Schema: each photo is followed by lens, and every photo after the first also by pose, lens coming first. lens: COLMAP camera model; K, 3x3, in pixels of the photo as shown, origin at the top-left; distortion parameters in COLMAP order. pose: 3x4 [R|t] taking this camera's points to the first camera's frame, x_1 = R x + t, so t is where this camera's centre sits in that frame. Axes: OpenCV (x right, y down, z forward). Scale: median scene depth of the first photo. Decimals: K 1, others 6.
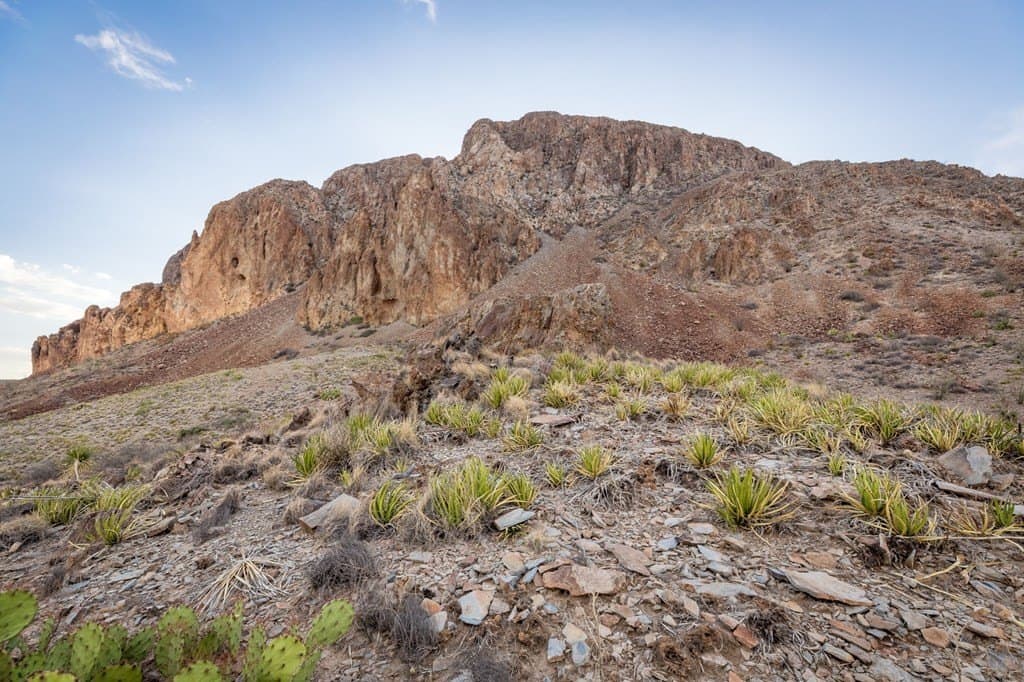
lens RADIAL K [[755.8, 0, 512.0], [0, 755.8, 341.0], [0, 0, 1]] dist [0.001509, -0.000225]
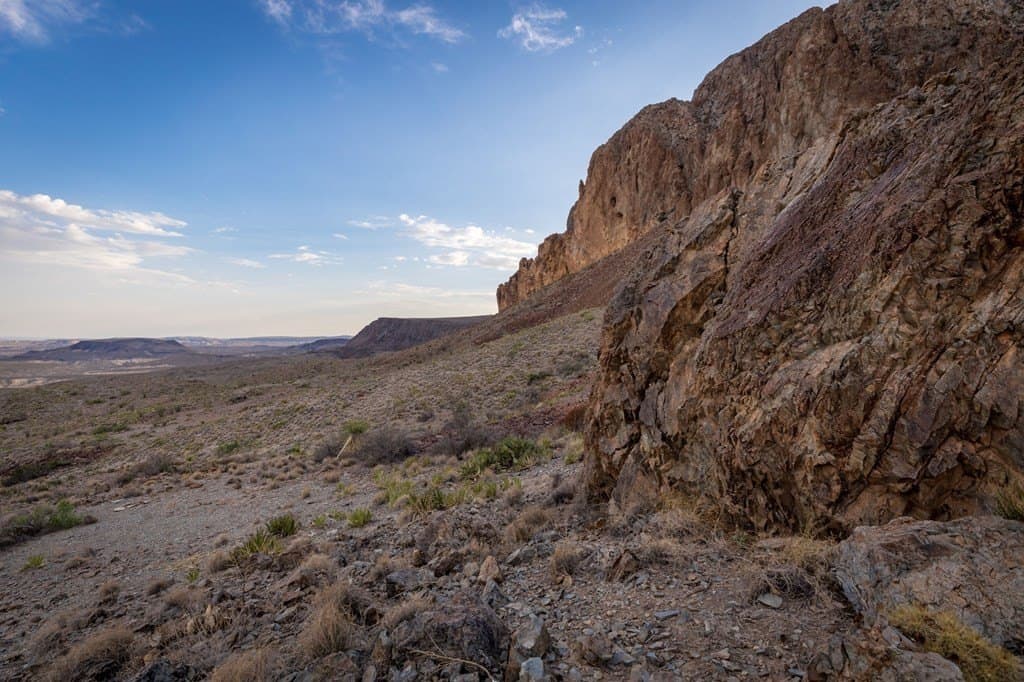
lens RADIAL K [[464.8, 0, 508.1], [0, 464.8, 344.9], [0, 0, 1]] dist [0.017327, -0.001175]
pose [[0.700853, 0.015698, -0.713133, 0.002539], [0.114515, 0.984314, 0.134210, -0.010401], [0.704054, -0.175726, 0.688062, 0.406801]]
